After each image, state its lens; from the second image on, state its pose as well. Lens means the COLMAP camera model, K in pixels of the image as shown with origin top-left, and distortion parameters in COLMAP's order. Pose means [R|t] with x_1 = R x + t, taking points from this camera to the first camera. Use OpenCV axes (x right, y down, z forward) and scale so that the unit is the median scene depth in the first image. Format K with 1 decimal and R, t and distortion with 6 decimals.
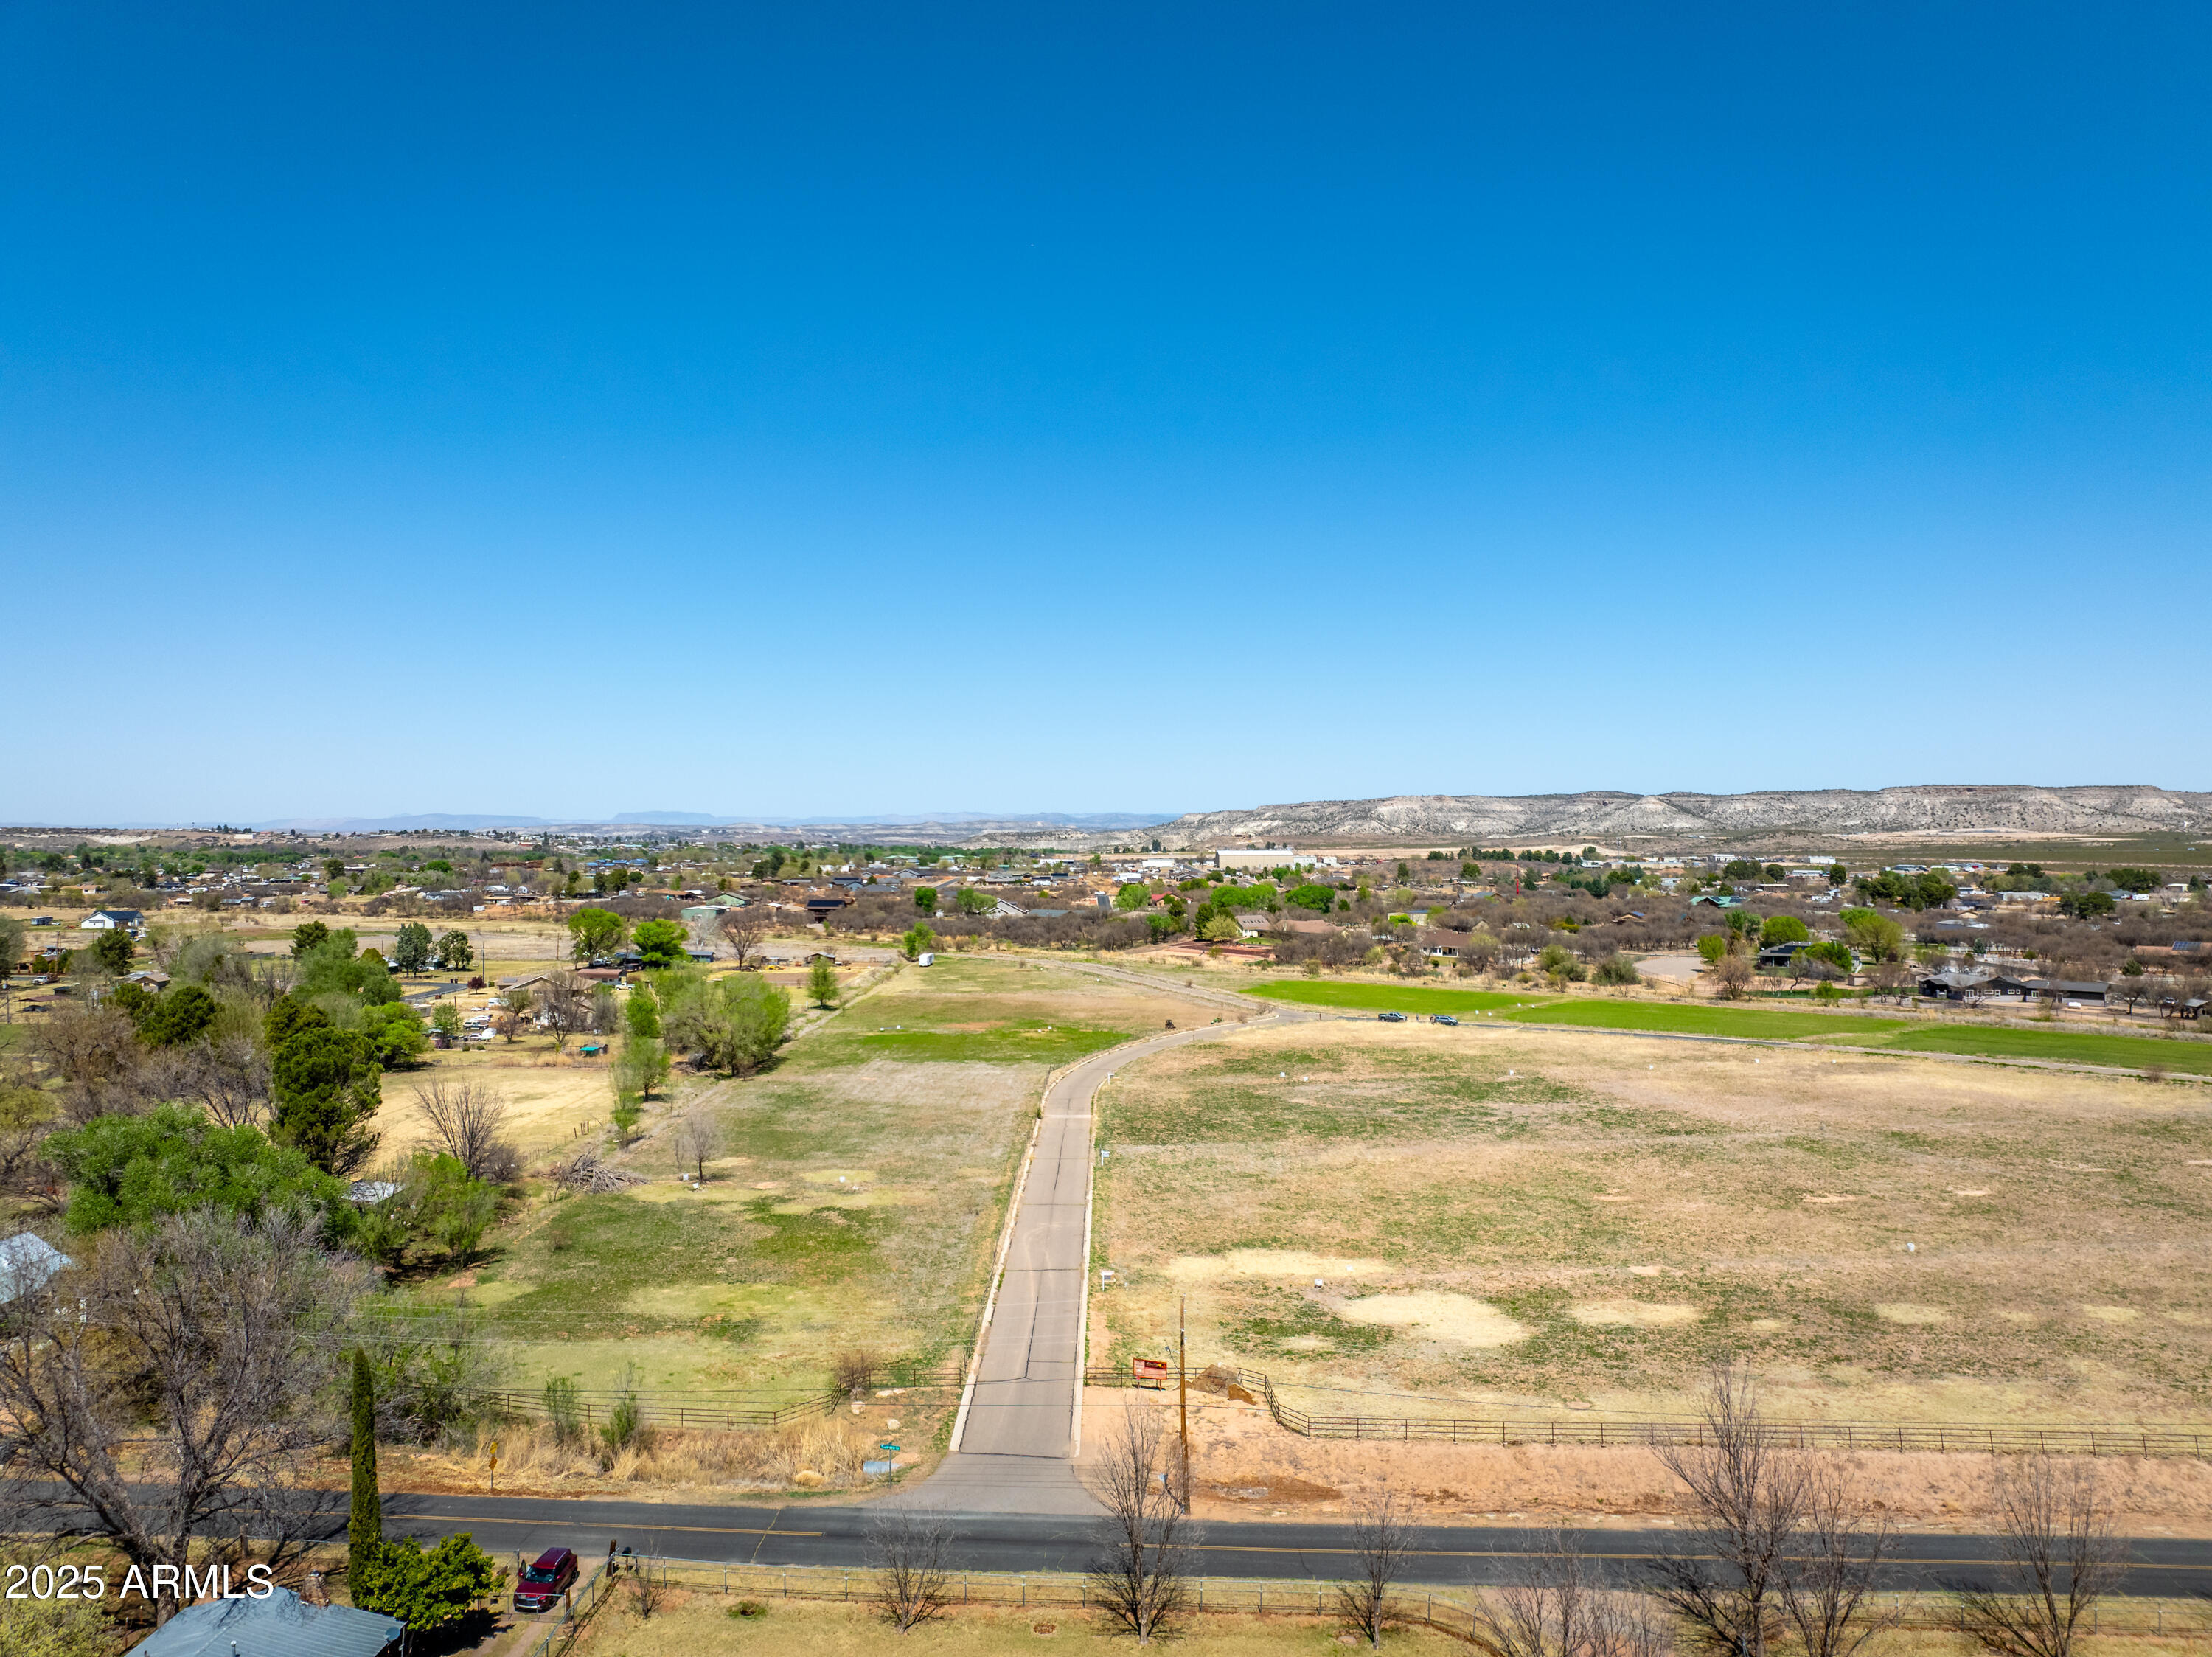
lens RADIAL K [[1553.6, 0, 1103.1], [0, 1553.6, 826.4], [0, 0, 1]] dist [-0.070038, 0.039806]
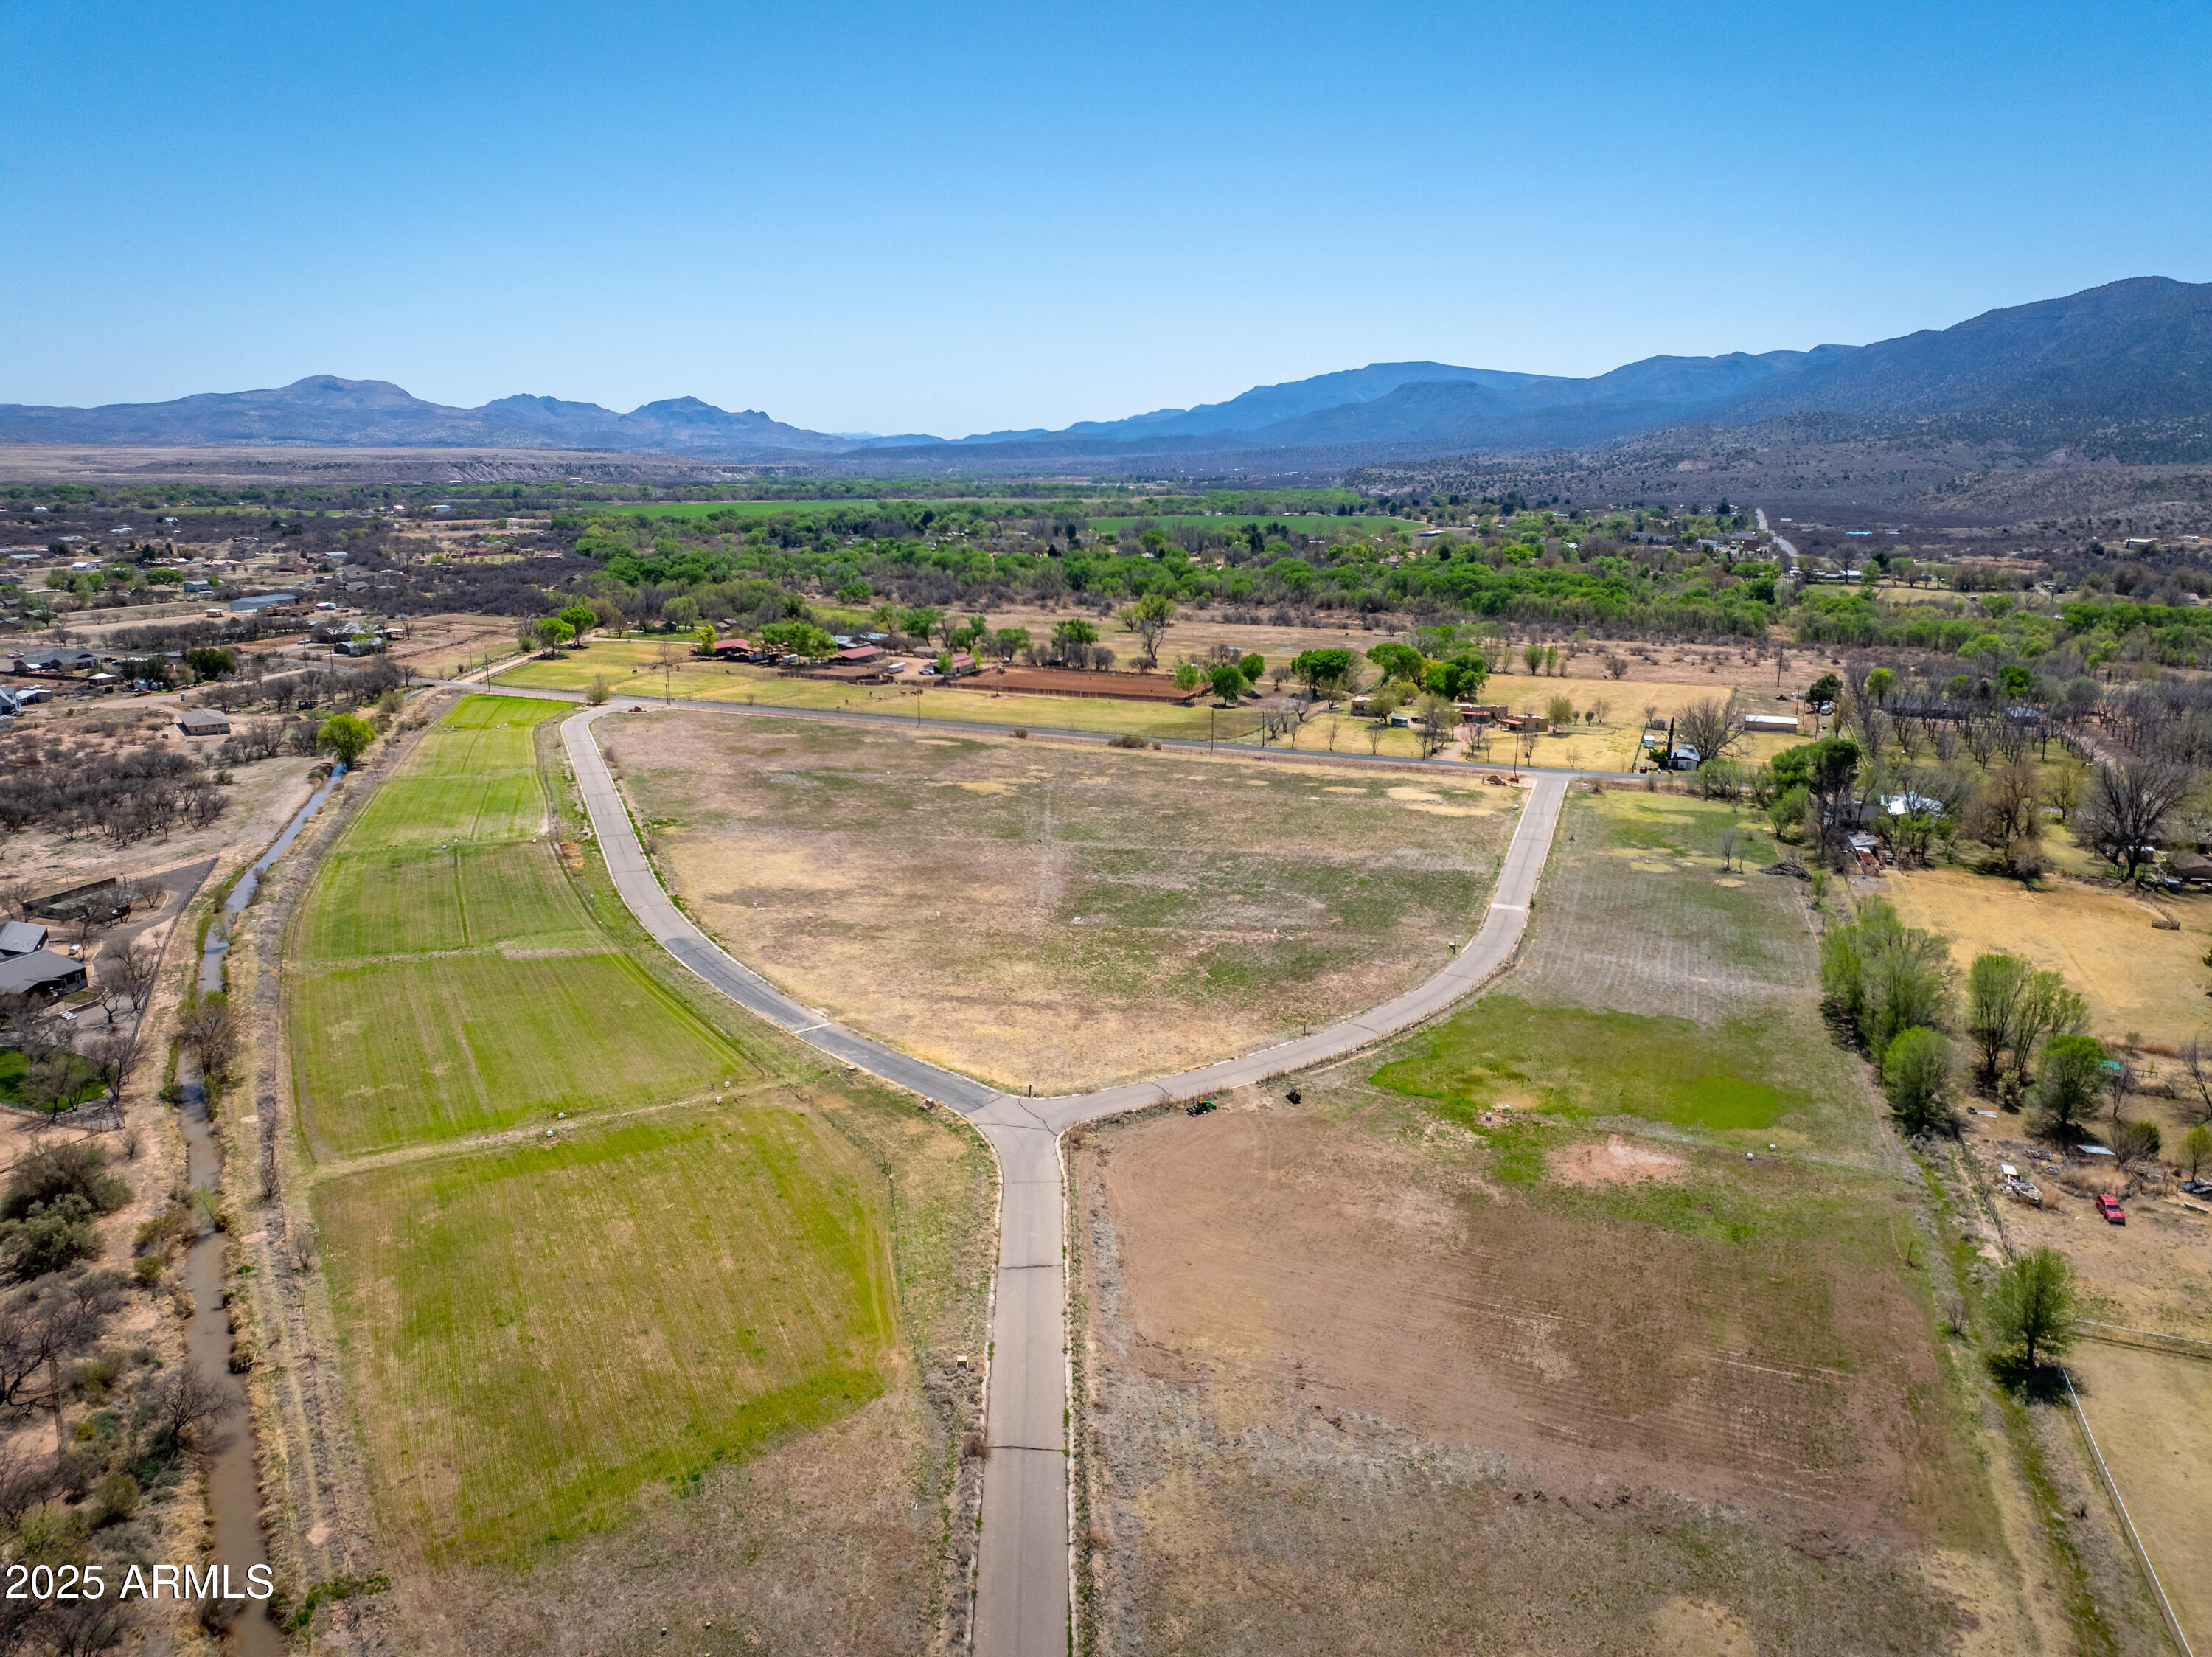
lens RADIAL K [[1541.1, 0, 1095.2], [0, 1541.1, 825.6], [0, 0, 1]] dist [-0.043710, 0.008445]
pose [[-0.968275, -0.082384, 0.235916, 0.091902], [0.135770, -0.966030, 0.219894, -0.473187], [0.209786, 0.244949, 0.946568, -1.905839]]
